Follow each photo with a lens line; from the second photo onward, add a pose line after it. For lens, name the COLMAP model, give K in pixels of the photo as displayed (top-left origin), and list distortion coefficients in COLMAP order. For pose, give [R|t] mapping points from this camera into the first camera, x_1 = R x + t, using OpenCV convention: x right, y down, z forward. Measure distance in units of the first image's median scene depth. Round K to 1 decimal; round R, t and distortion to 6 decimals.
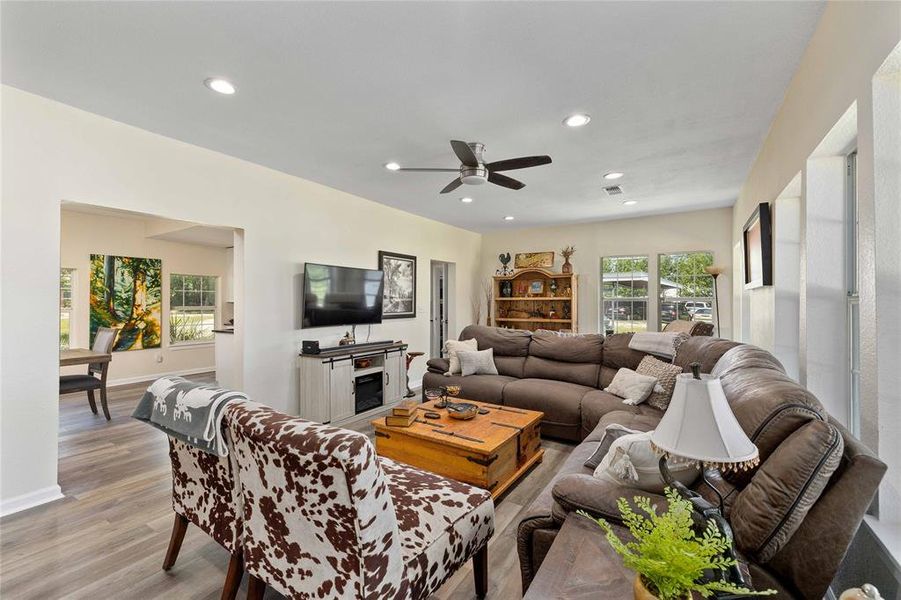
lens RADIAL K [[382.6, 0, 448.5], [0, 382.6, 300.1], [0, 0, 1]] dist [-0.003765, -0.000135]
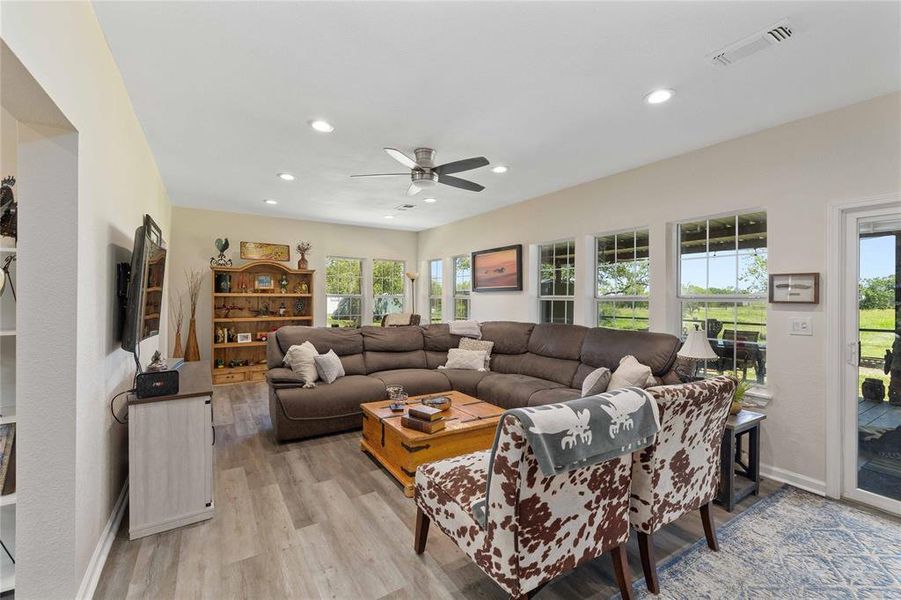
lens RADIAL K [[382.6, 0, 449.4], [0, 382.6, 298.6], [0, 0, 1]] dist [-0.003765, -0.000135]
pose [[0.410803, 0.000479, 0.911724, -0.426143], [-0.007587, 0.999967, 0.002893, -0.001201], [-0.911693, -0.008105, 0.410793, 0.252829]]
